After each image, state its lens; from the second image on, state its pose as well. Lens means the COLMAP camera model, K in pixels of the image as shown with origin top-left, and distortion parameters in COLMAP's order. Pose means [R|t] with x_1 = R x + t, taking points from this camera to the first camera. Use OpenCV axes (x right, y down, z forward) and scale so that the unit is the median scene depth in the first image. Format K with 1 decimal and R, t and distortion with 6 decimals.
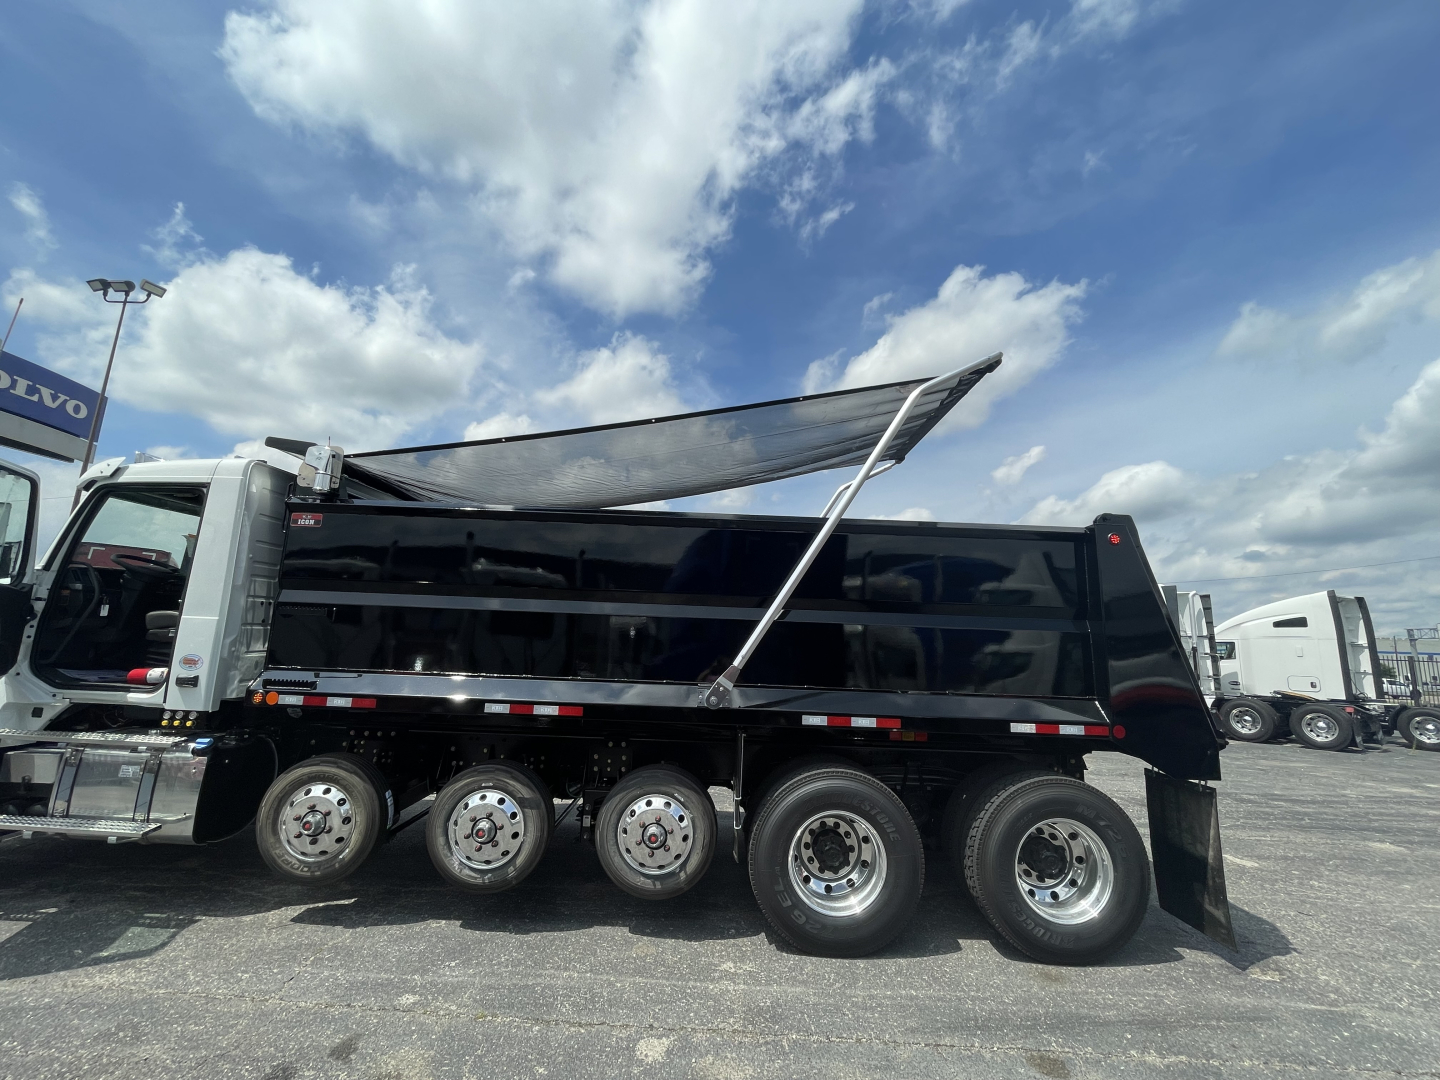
lens RADIAL K [[580.0, 0, 723.0], [0, 580.0, 540.4], [0, 0, 1]] dist [-0.003640, 0.000039]
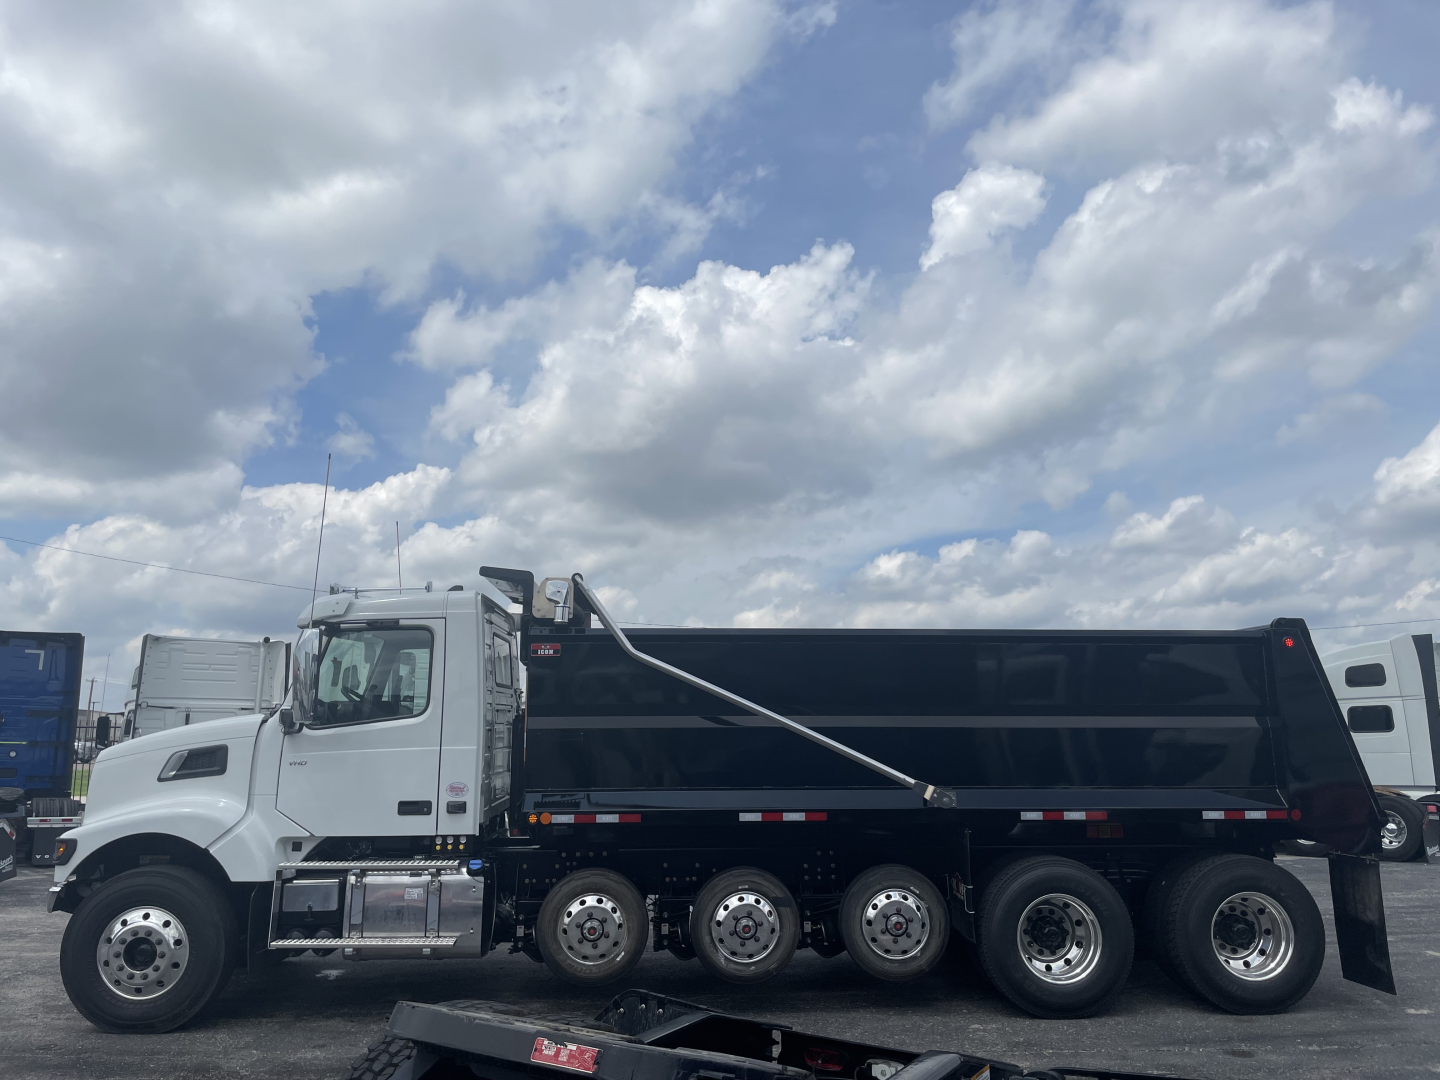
lens RADIAL K [[1096.9, 0, 725.0], [0, 1096.9, 538.1], [0, 0, 1]] dist [0.083144, -0.115387]
pose [[0.997617, -0.031732, 0.061261, -0.552700], [0.031891, 0.999490, -0.001616, -0.245111], [-0.061178, 0.003566, 0.998120, -1.117187]]
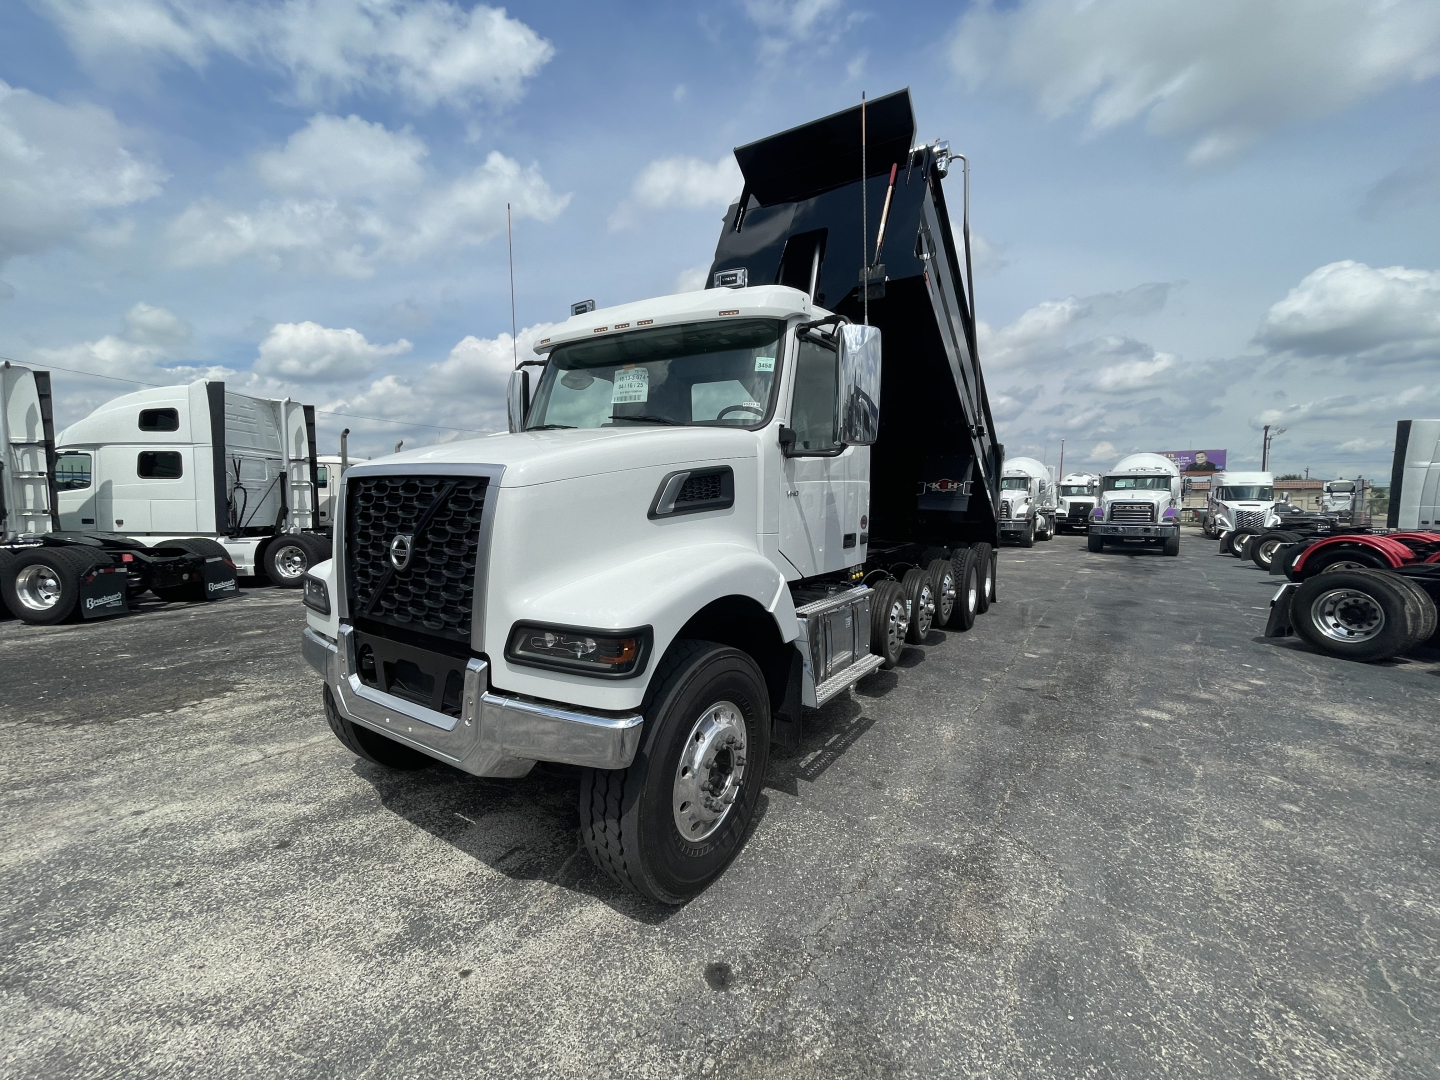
lens RADIAL K [[580.0, 0, 723.0], [0, 580.0, 540.4], [0, 0, 1]] dist [-0.003640, 0.000039]
pose [[0.544886, -0.094794, 0.833134, -2.062104], [-0.129741, 0.972092, 0.195458, 0.064986], [-0.828412, -0.214594, 0.517381, 0.662349]]
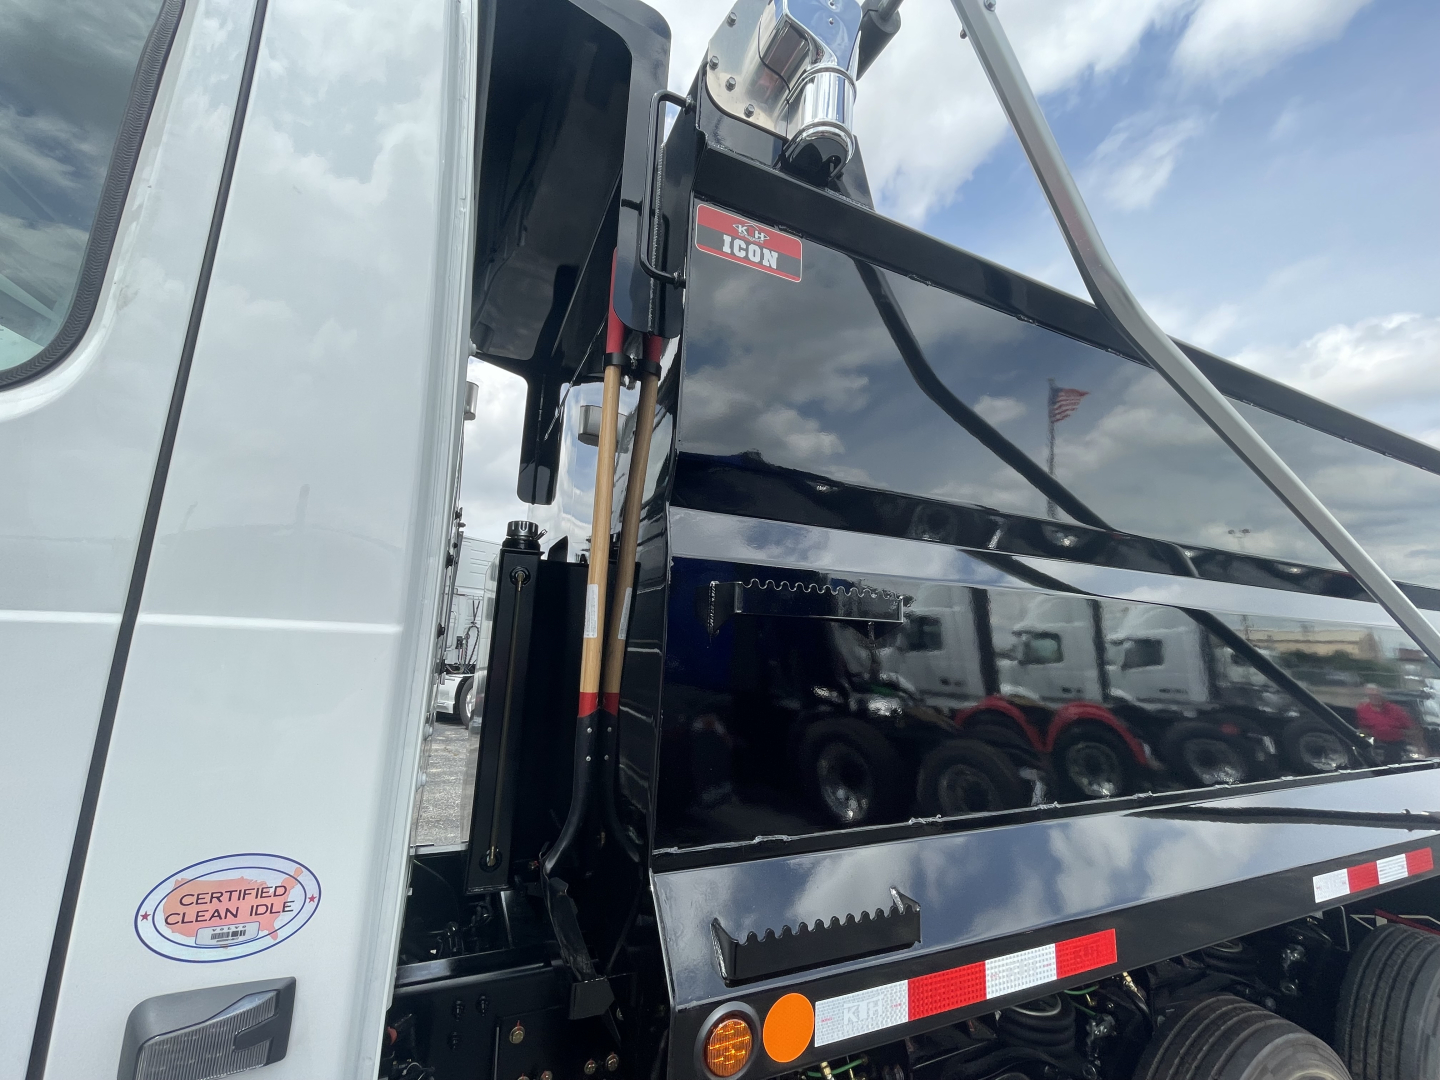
lens RADIAL K [[580.0, 0, 723.0], [0, 580.0, 540.4], [0, 0, 1]] dist [-0.003640, 0.000039]
pose [[0.911397, 0.072028, 0.405175, -0.898148], [-0.080399, 0.996756, 0.003655, 0.103787], [-0.403598, -0.035907, 0.914232, 0.832724]]
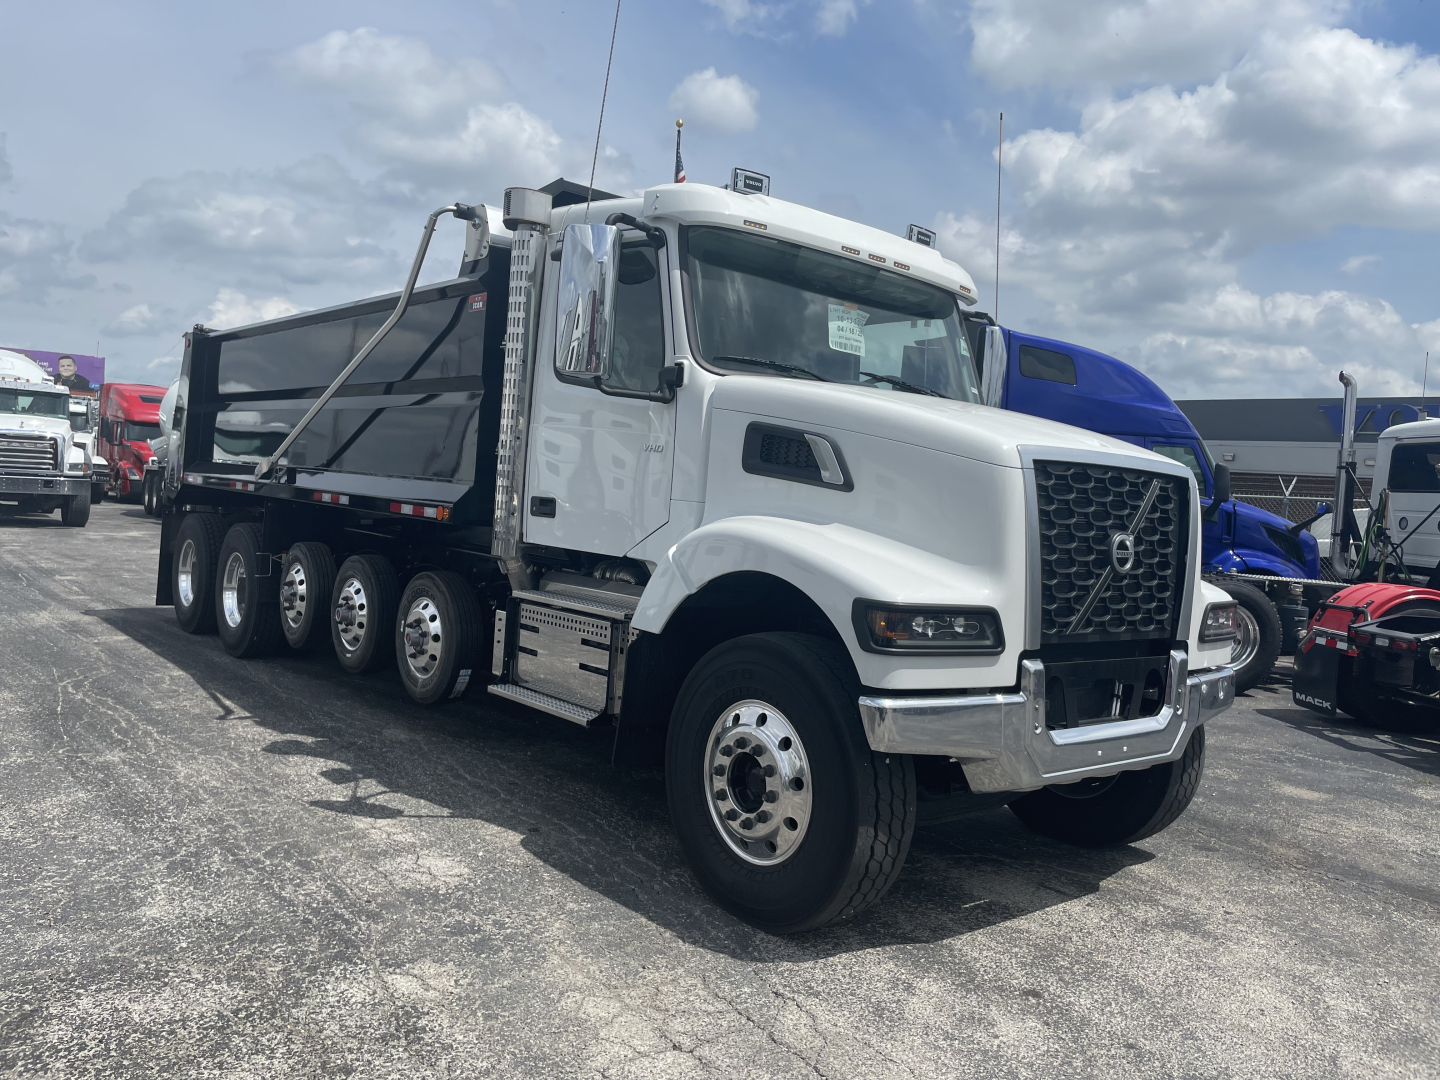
lens RADIAL K [[1092.3, 0, 716.9], [0, 1092.3, 532.5], [0, 0, 1]] dist [0.079753, -0.109481]
pose [[-0.619083, -0.111964, 0.777304, -2.336861], [-0.218323, 0.975305, -0.033399, 0.372280], [-0.754369, -0.190379, -0.628239, 2.390235]]
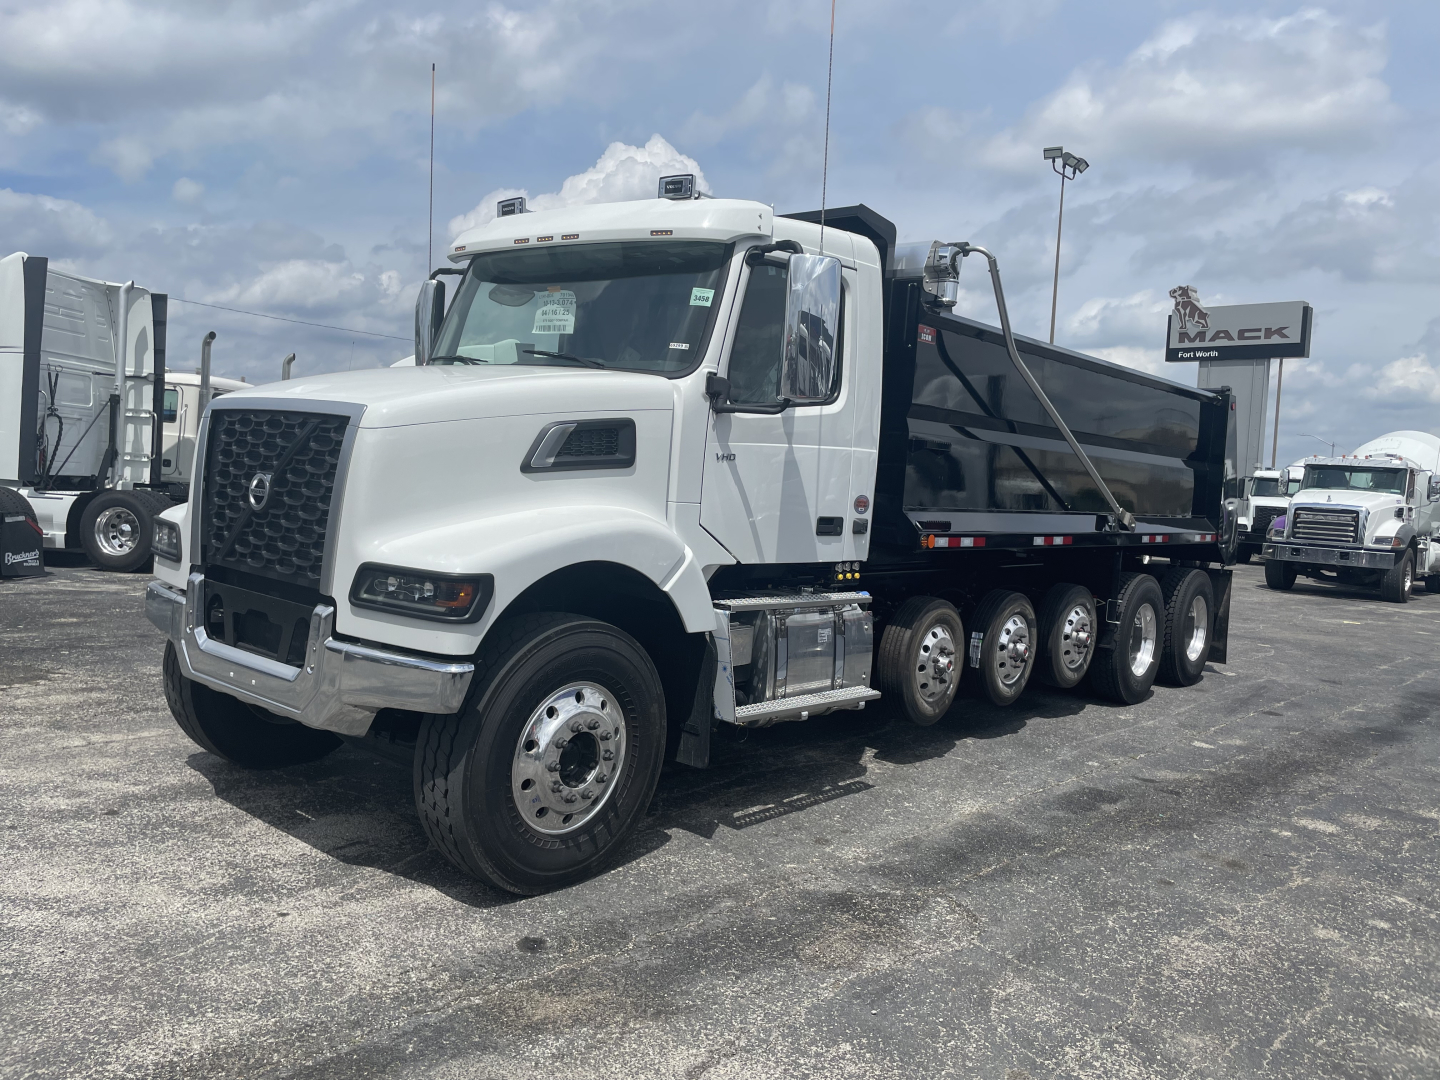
lens RADIAL K [[1088.6, 0, 719.8], [0, 1088.6, 522.6], [0, 0, 1]] dist [0.072462, -0.107987]
pose [[0.653505, -0.030752, 0.756298, -2.287844], [-0.167537, 0.968515, 0.184148, -0.014246], [-0.738148, -0.247049, 0.627777, 0.181884]]
